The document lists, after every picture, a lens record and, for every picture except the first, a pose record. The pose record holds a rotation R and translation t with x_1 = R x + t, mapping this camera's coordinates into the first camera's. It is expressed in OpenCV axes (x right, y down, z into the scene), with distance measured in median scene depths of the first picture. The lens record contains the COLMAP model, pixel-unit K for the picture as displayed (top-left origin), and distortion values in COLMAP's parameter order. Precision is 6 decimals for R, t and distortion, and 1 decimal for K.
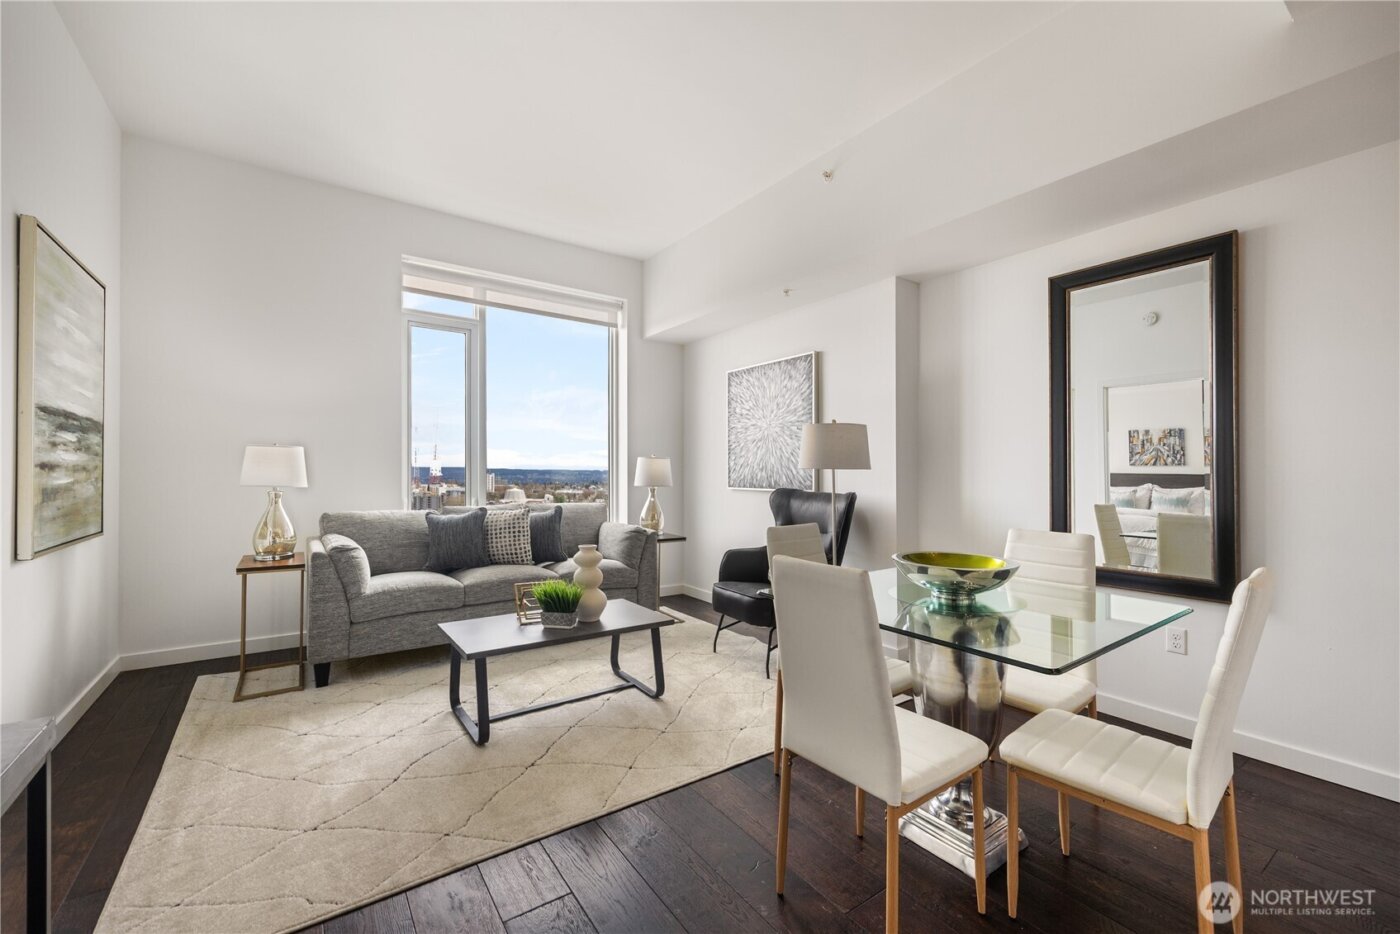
lens RADIAL K [[559.9, 0, 683.0], [0, 559.9, 466.0], [0, 0, 1]] dist [0.001944, -0.000242]
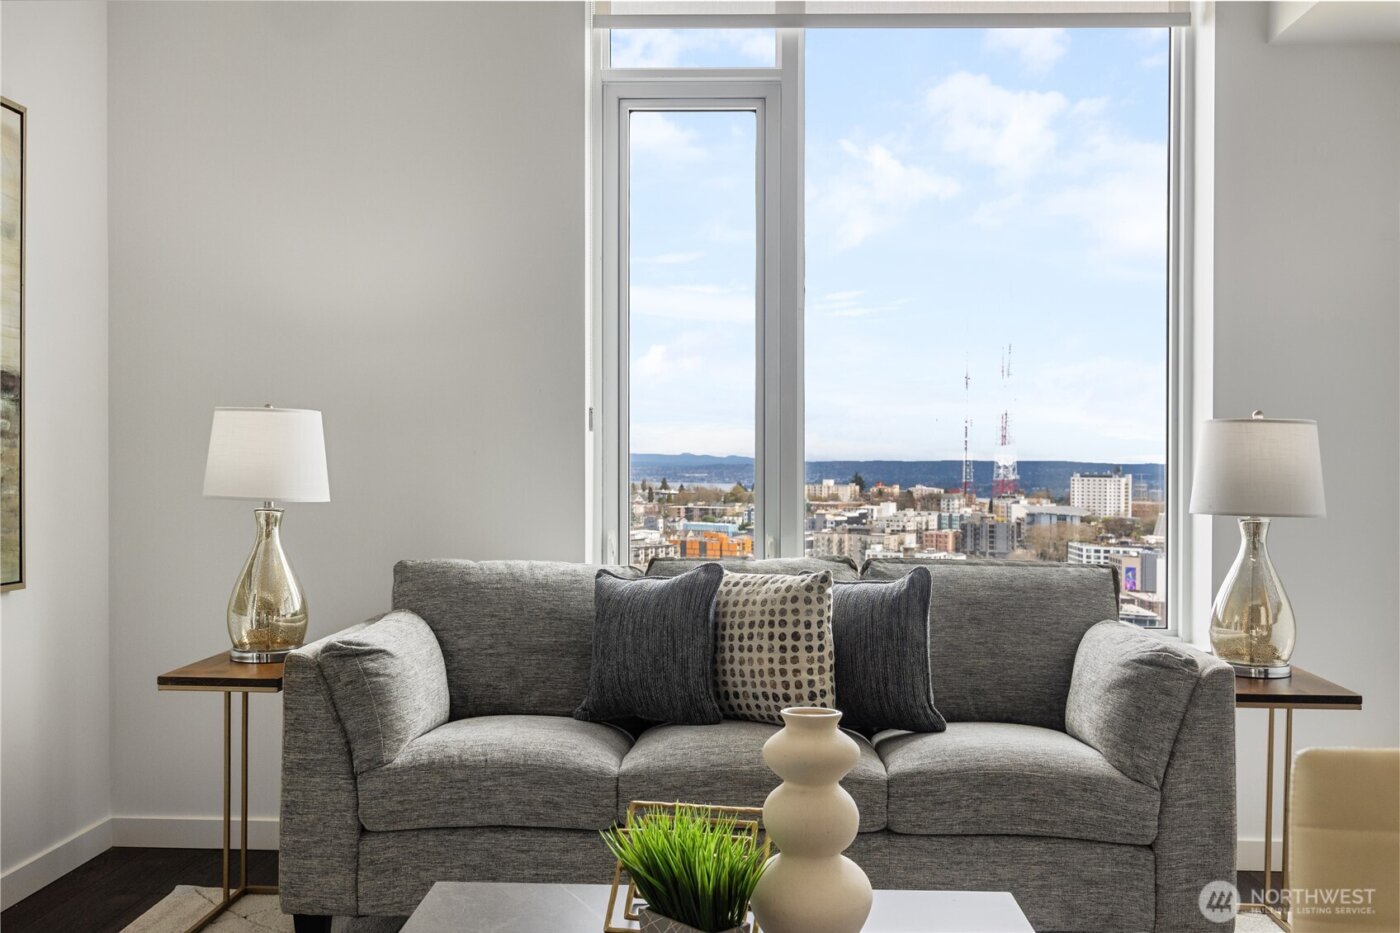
lens RADIAL K [[1304.8, 0, 701.2], [0, 1304.8, 490.3], [0, 0, 1]] dist [-0.001370, -0.002097]
pose [[0.801740, 0.010113, -0.597587, 0.162965], [0.005832, 0.999677, 0.024743, 0.004301], [0.597645, -0.023322, 0.801422, 0.330235]]
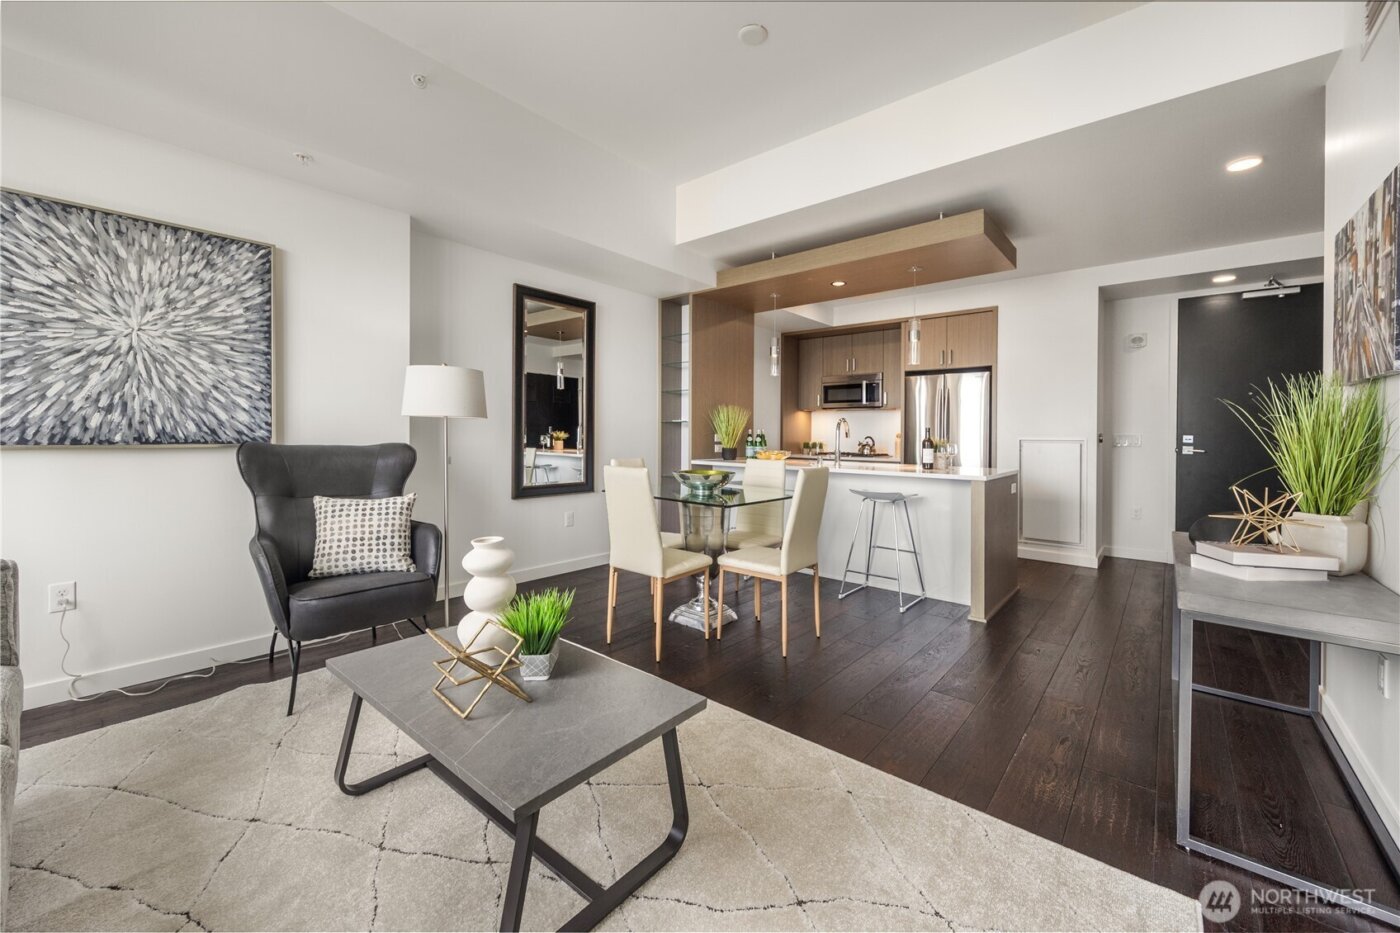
lens RADIAL K [[542.0, 0, 707.0], [0, 542.0, 427.3], [0, 0, 1]] dist [-0.001649, -0.000253]
pose [[-0.261224, -0.001439, 0.965277, -0.638822], [-0.028768, 0.999566, -0.006296, 0.013068], [-0.964849, -0.029414, -0.261152, 0.735789]]
